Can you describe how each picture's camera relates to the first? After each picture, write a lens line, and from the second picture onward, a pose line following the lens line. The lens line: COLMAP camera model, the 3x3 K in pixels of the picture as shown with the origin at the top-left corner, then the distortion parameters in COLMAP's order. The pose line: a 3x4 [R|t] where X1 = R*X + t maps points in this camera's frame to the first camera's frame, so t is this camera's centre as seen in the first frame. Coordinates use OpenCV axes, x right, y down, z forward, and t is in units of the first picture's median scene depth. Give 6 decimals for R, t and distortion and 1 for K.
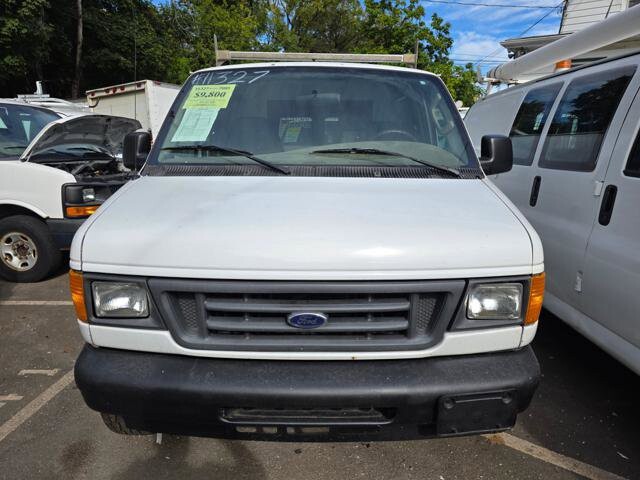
lens RADIAL K [[446.4, 0, 319.9], [0, 446.4, 236.5], [0, 0, 1]] dist [0.055847, -0.000309]
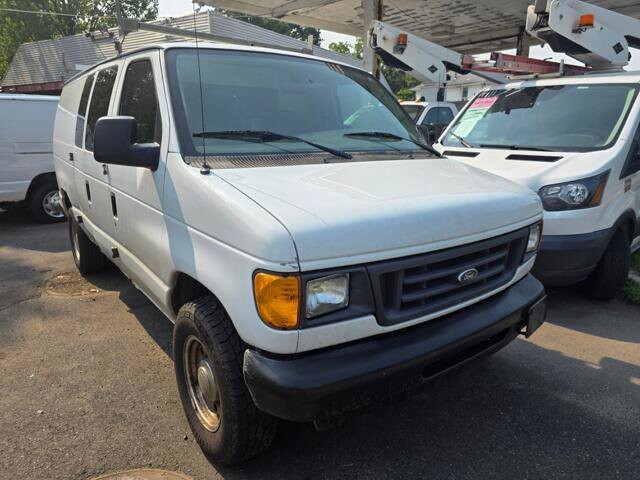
lens RADIAL K [[446.4, 0, 319.9], [0, 446.4, 236.5], [0, 0, 1]] dist [0.055847, -0.000309]
pose [[0.800280, -0.142571, 0.582430, -0.983541], [0.118325, 0.989771, 0.079700, -0.059261], [-0.587836, 0.005134, 0.808964, 0.246835]]
